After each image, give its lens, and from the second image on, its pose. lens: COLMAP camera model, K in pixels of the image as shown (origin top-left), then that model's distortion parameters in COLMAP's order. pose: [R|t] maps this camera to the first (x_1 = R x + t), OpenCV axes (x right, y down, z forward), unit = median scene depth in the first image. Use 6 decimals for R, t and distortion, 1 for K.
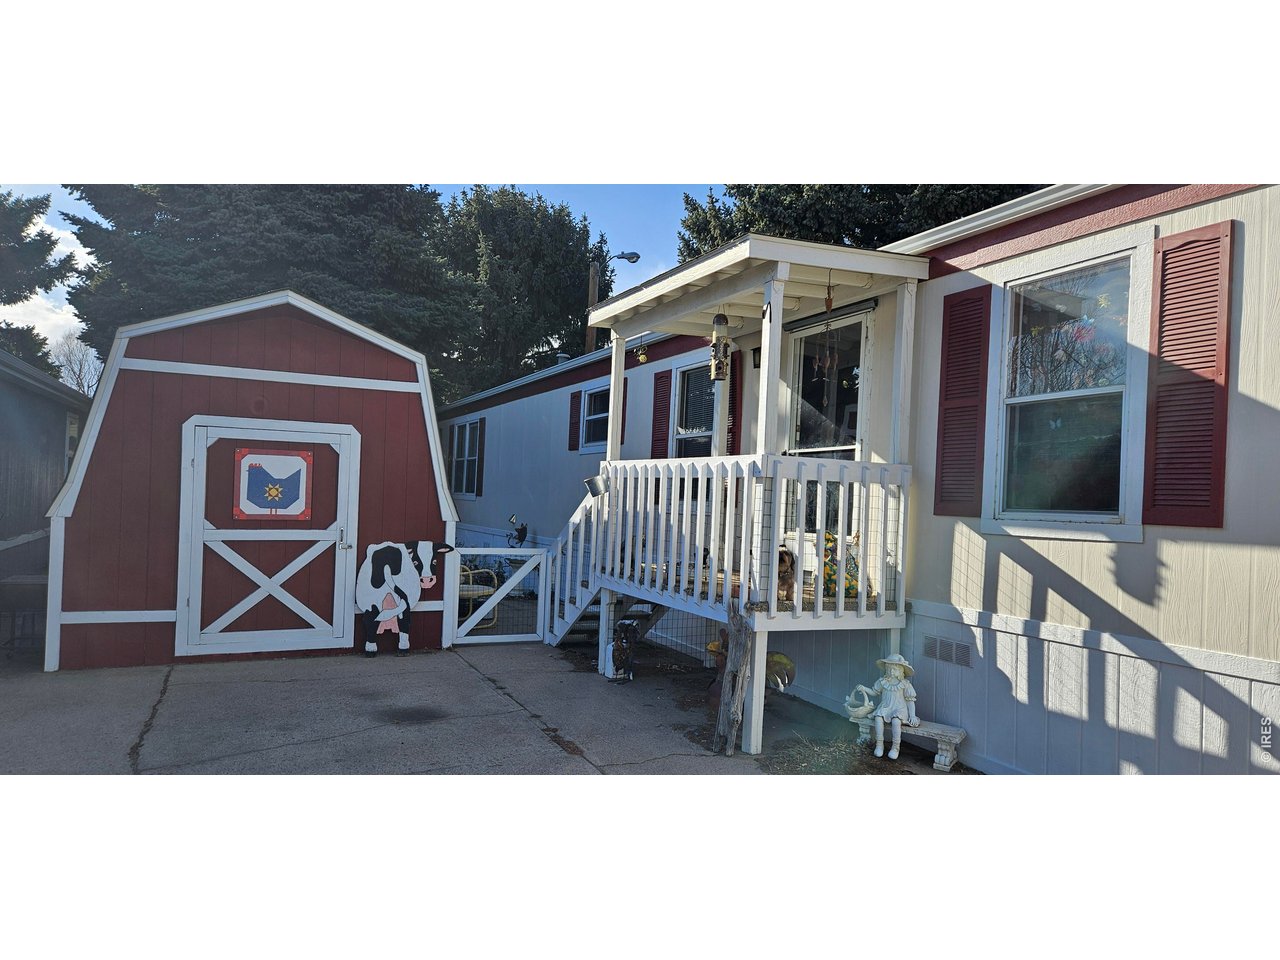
lens RADIAL K [[850.7, 0, 637.0], [0, 850.7, 474.7], [0, 0, 1]] dist [0.086765, -0.072614]
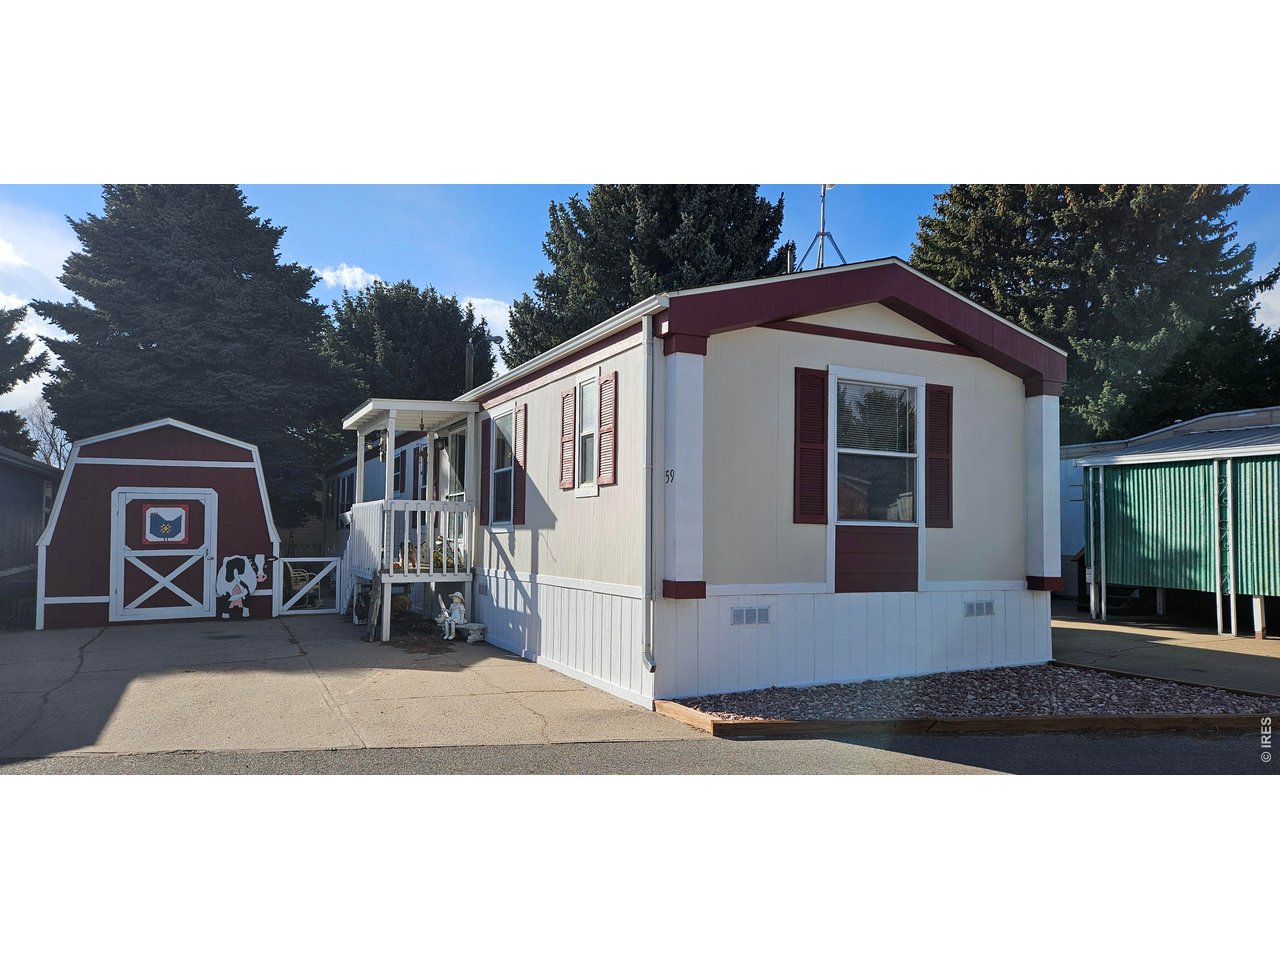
lens RADIAL K [[850.7, 0, 646.8], [0, 850.7, 482.5], [0, 0, 1]] dist [0.086765, -0.072614]
pose [[0.999002, -0.034008, 0.028945, 0.497435], [0.034919, 0.998892, -0.031565, 0.016174], [-0.027840, 0.032544, 0.999082, -0.778119]]
